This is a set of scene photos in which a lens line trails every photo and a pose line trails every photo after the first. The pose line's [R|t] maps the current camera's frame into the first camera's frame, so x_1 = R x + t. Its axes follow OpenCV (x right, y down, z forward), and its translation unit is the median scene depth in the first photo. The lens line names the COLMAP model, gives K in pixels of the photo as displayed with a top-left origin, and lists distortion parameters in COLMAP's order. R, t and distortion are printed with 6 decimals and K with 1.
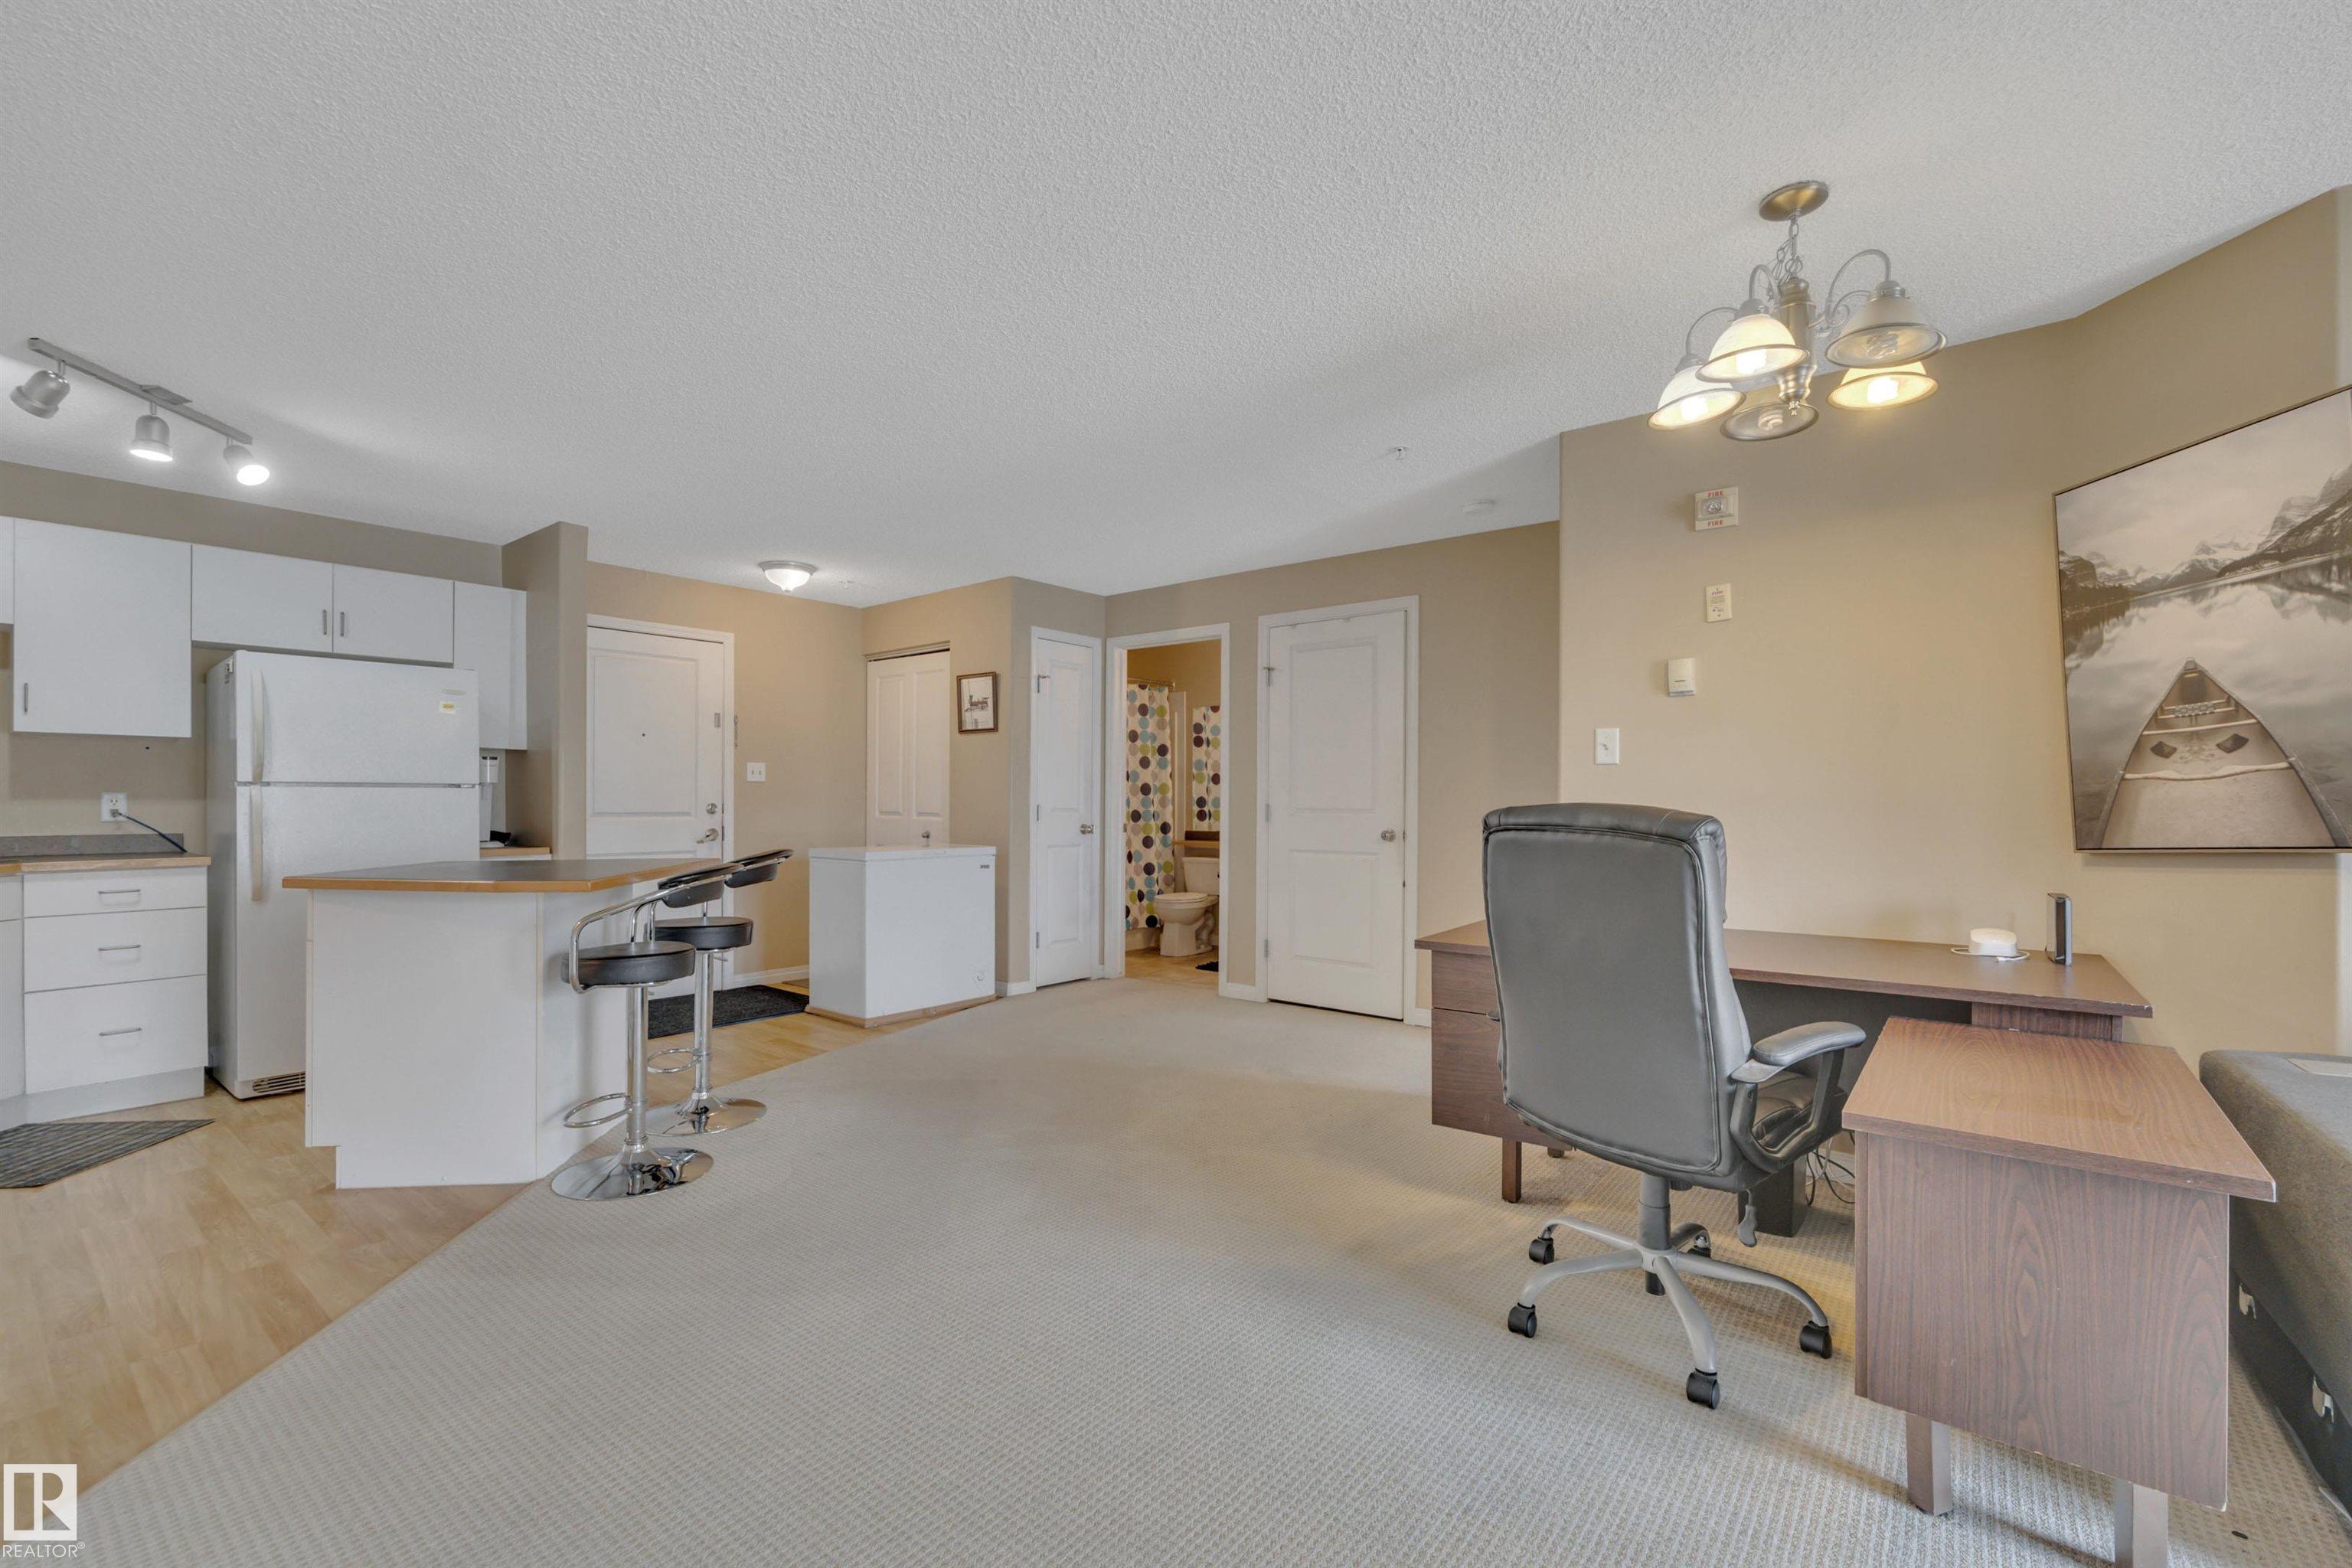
lens RADIAL K [[996.1, 0, 1158.4], [0, 996.1, 801.6], [0, 0, 1]] dist [0.000407, 0.000308]
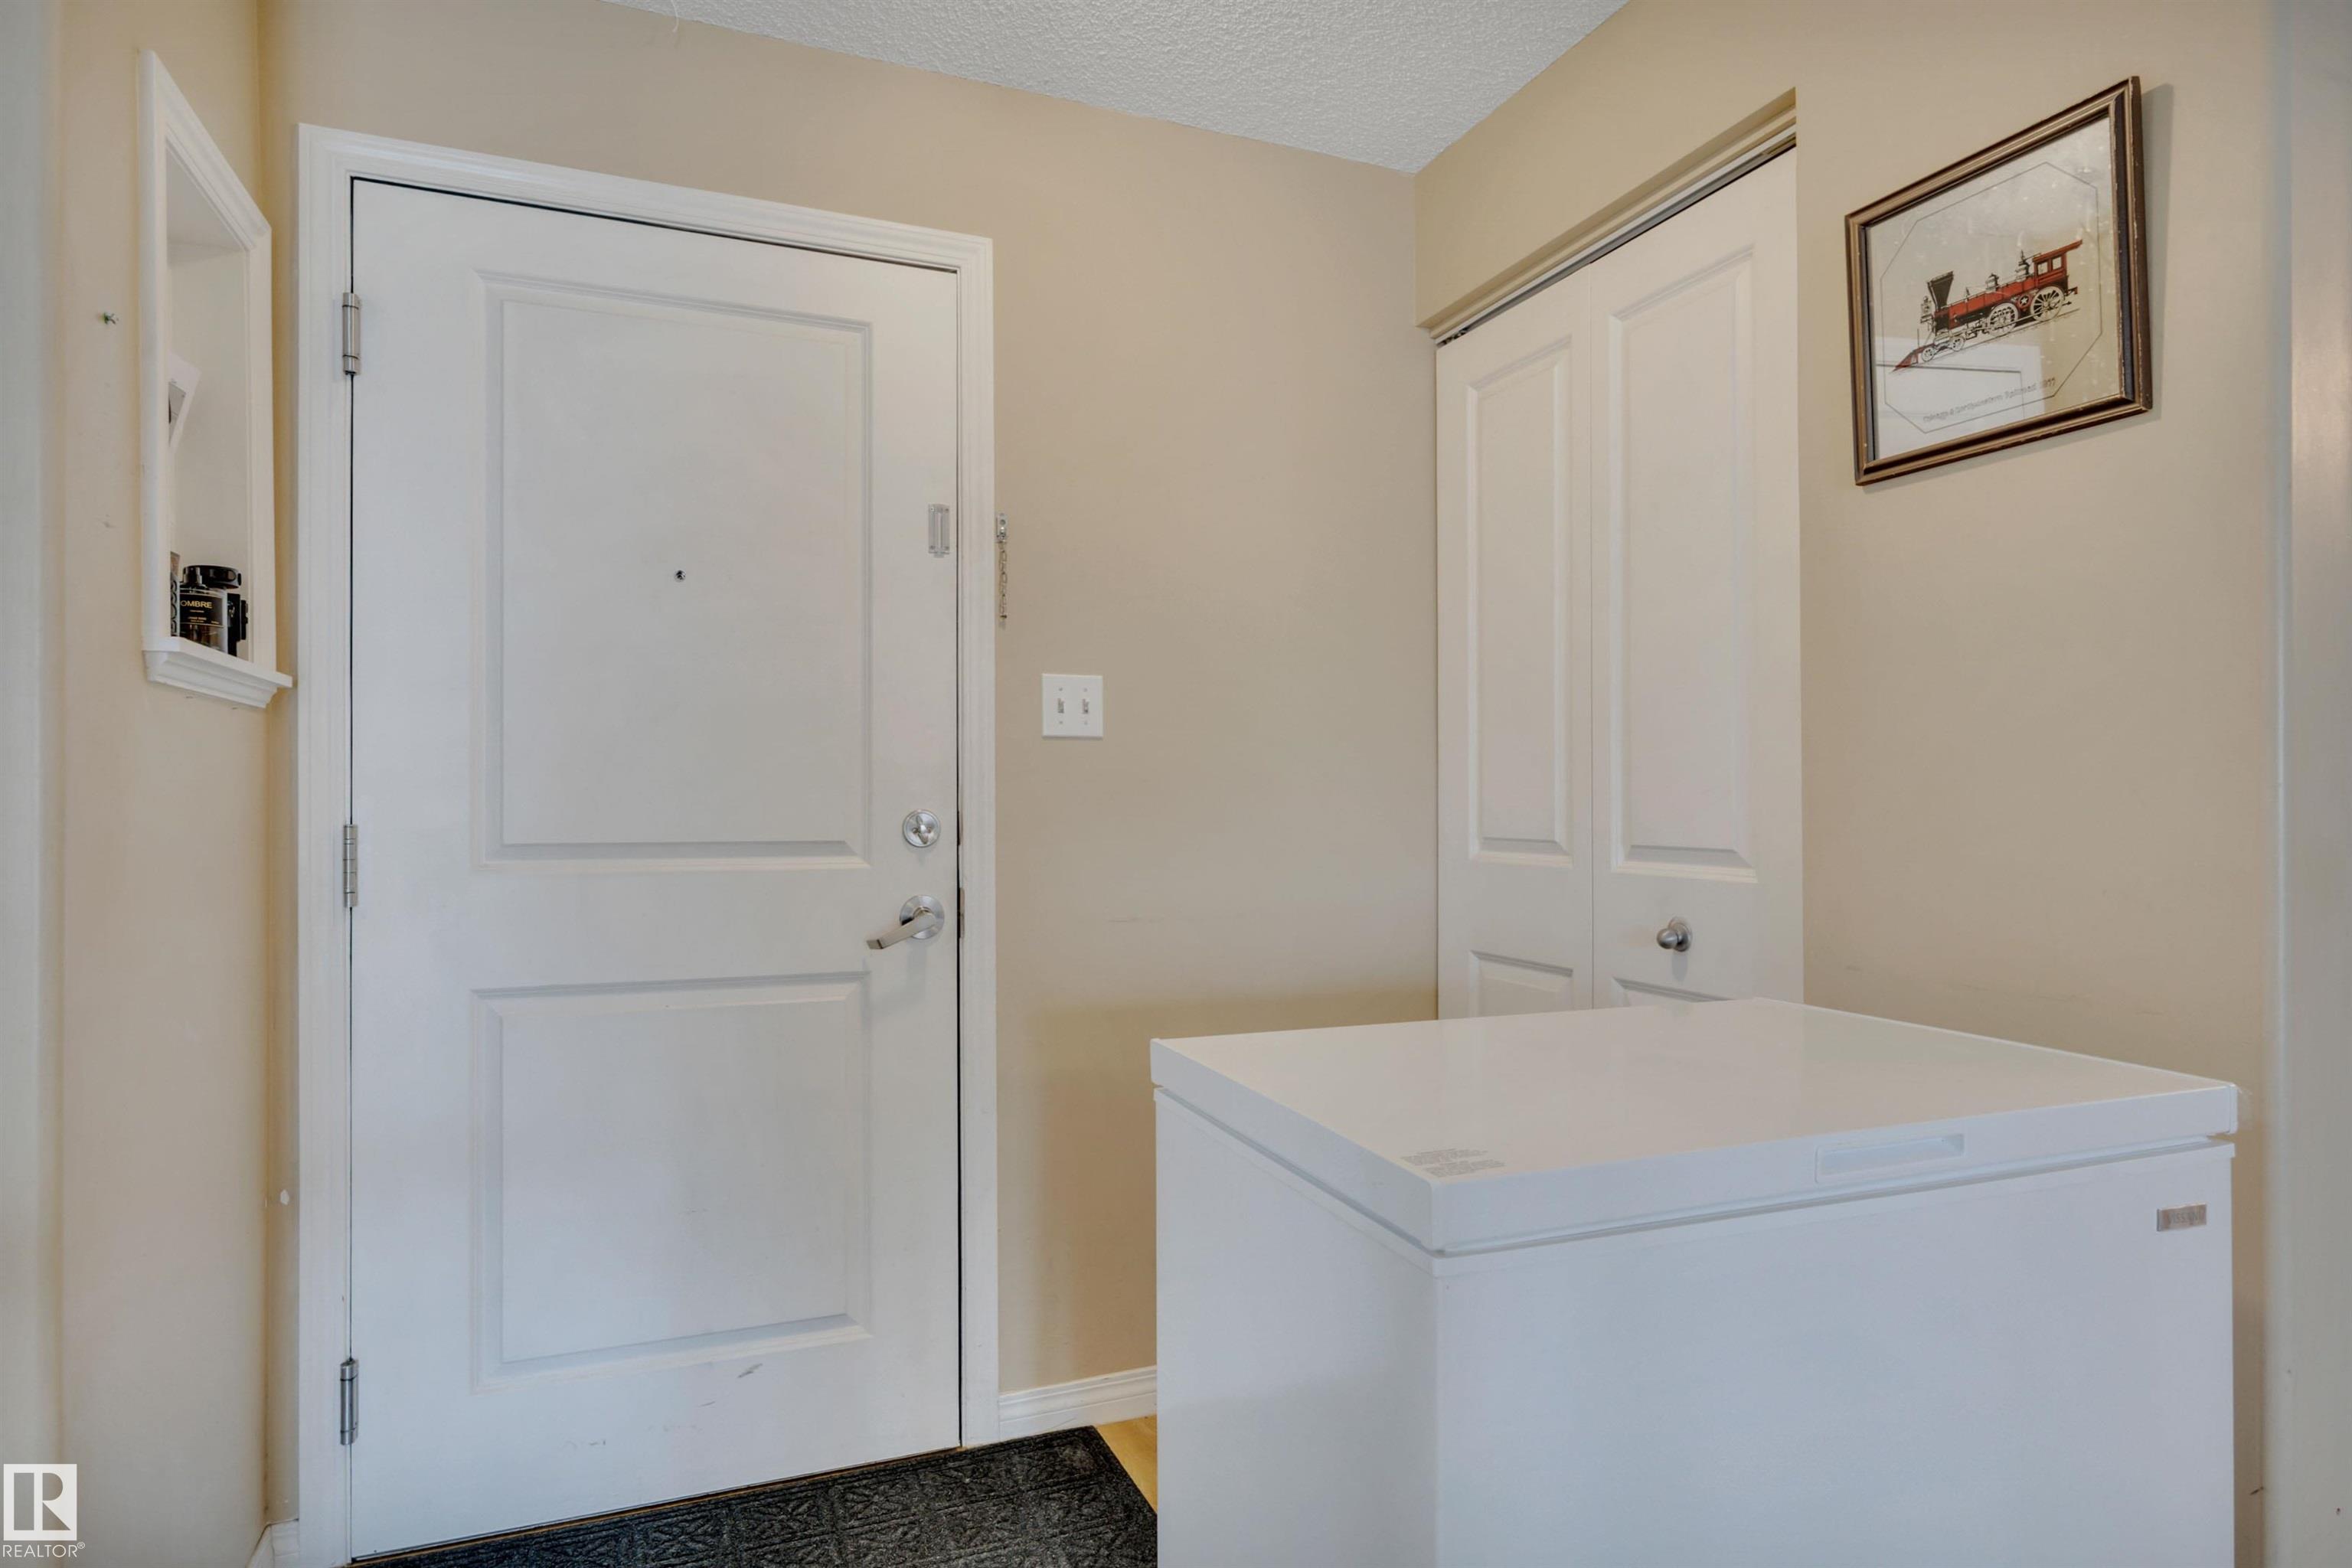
lens RADIAL K [[1273.1, 0, 1166.8], [0, 1273.1, 808.2], [0, 0, 1]] dist [-0.001112, 0.000278]
pose [[0.880426, -0.003118, -0.474173, -0.222168], [0.005307, 0.999981, 0.003280, -0.000063], [0.474154, -0.005404, 0.880426, 0.759233]]
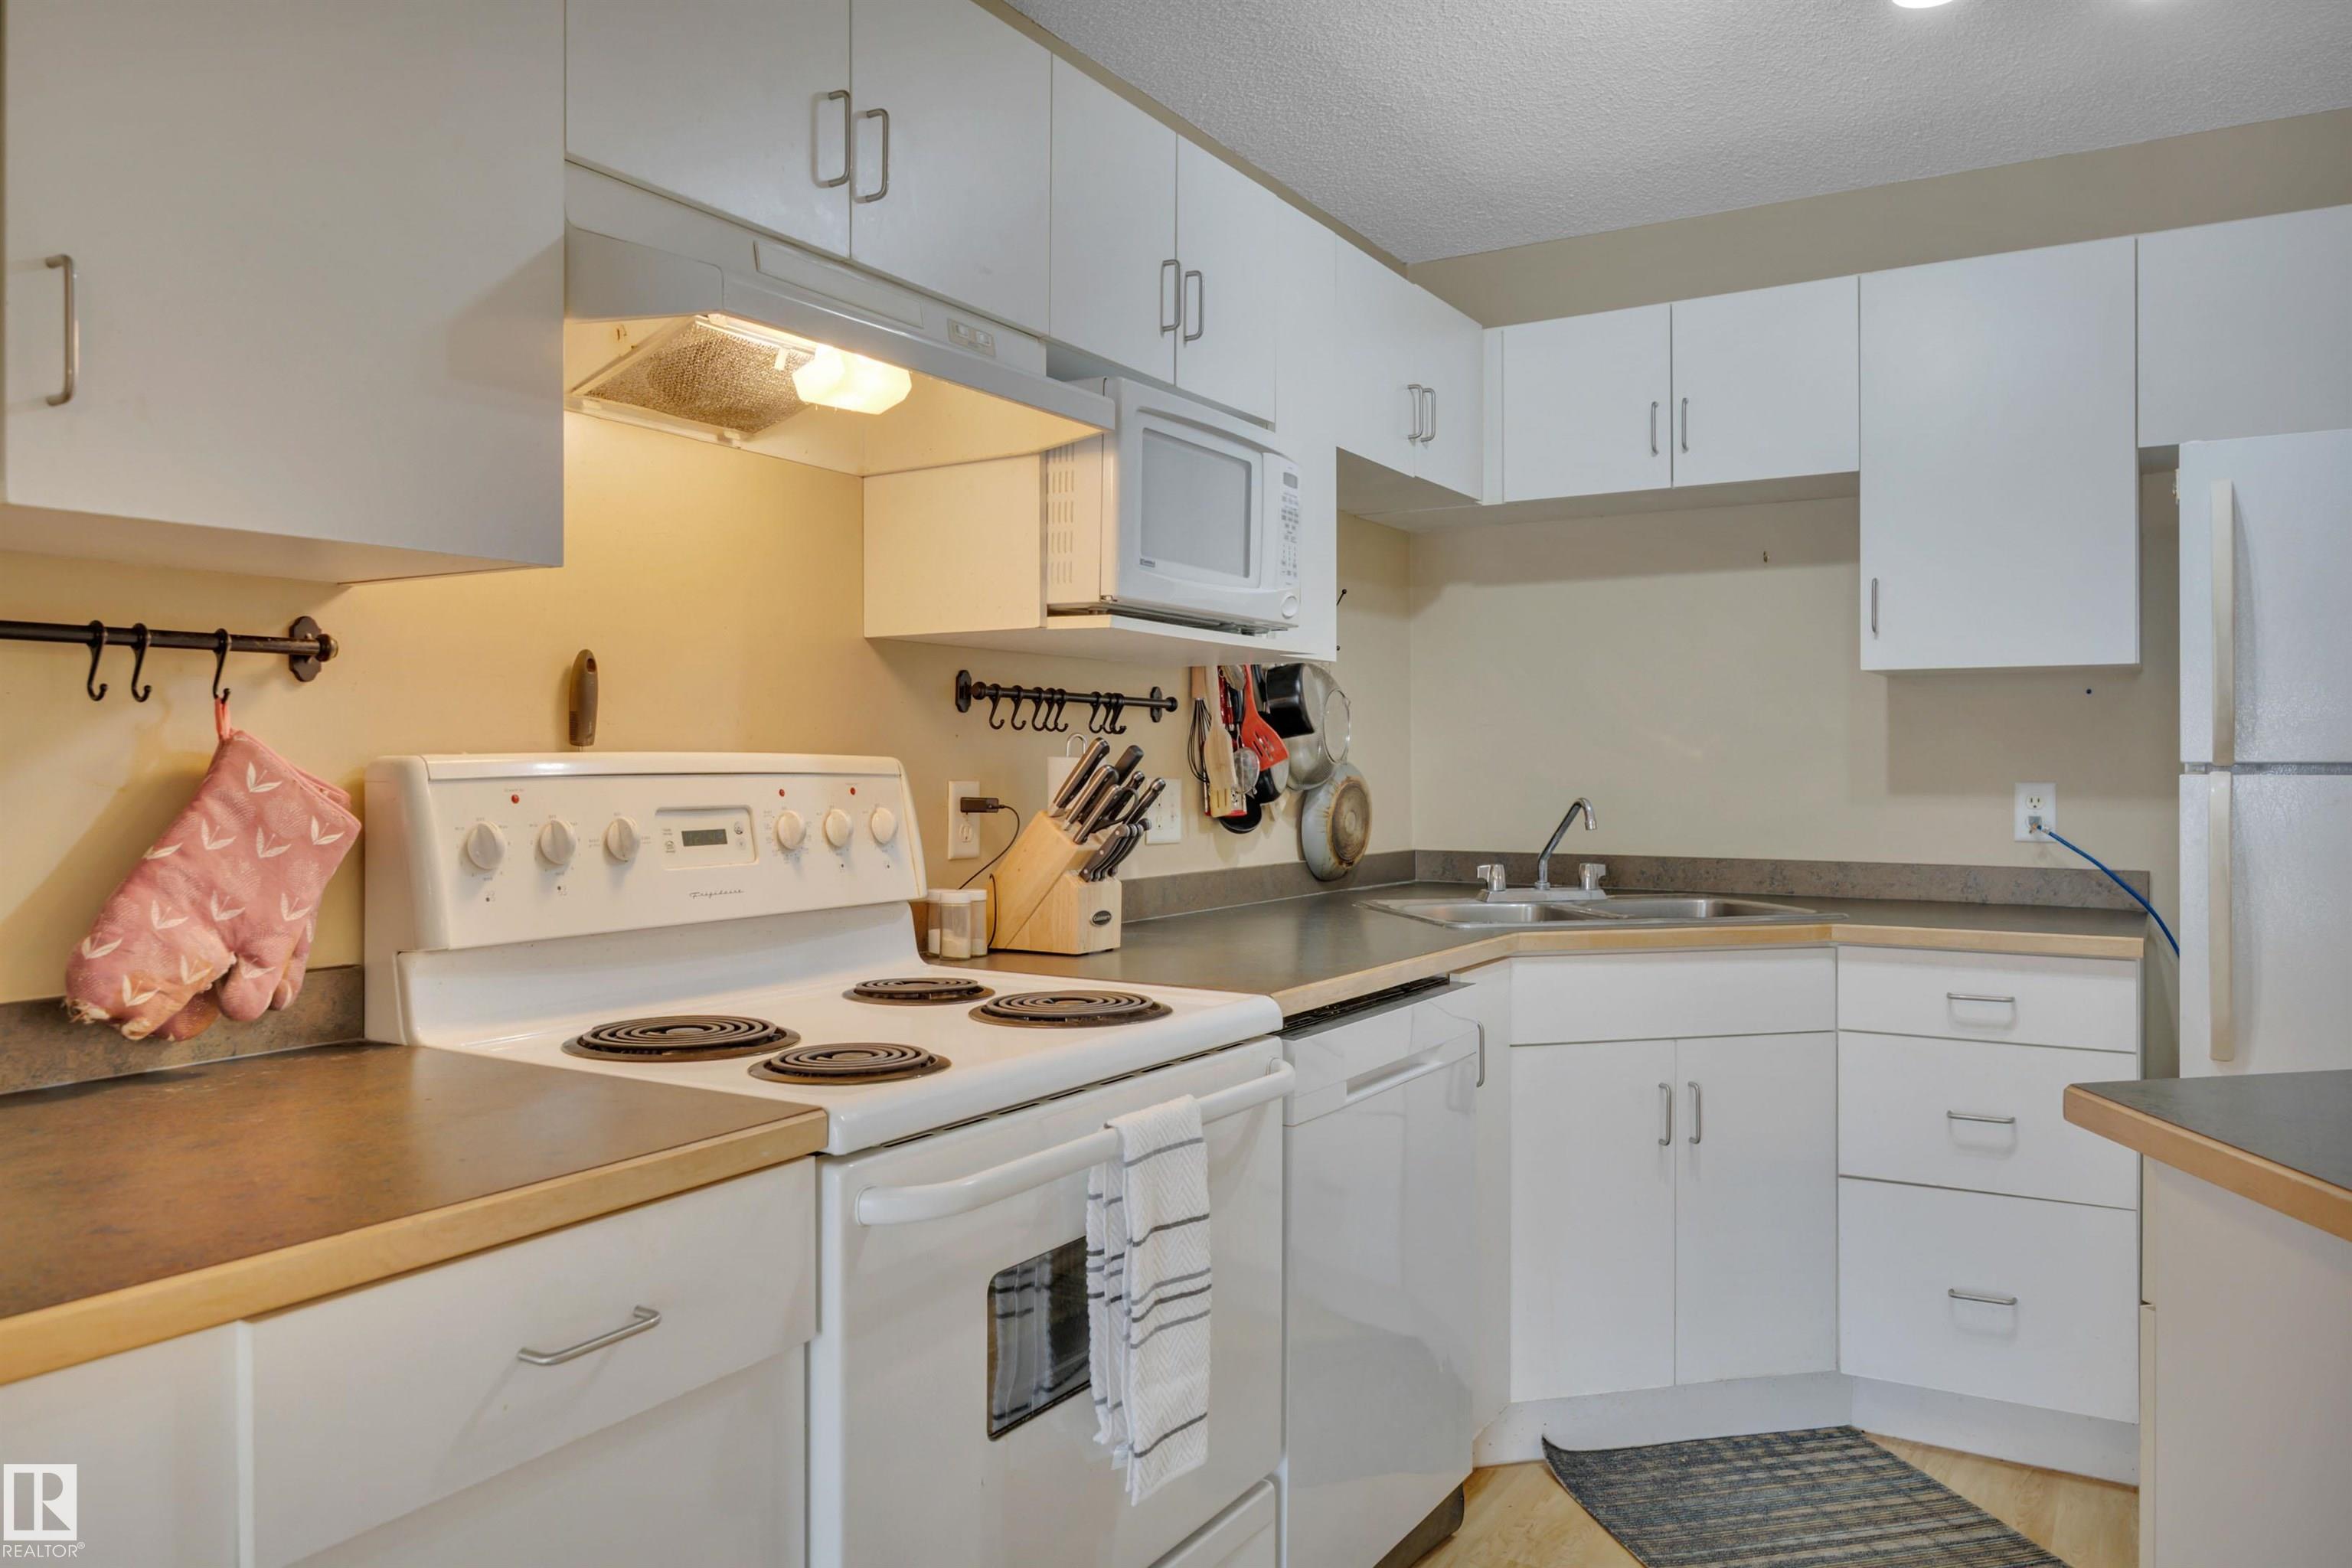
lens RADIAL K [[1643.8, 0, 1165.2], [0, 1643.8, 759.7], [0, 0, 1]] dist [0.000685, -0.005389]
pose [[0.142229, -0.006455, -0.989813, -0.215649], [-0.005354, 0.999959, -0.007290, -0.009505], [0.989819, 0.006336, 0.142188, 0.333586]]
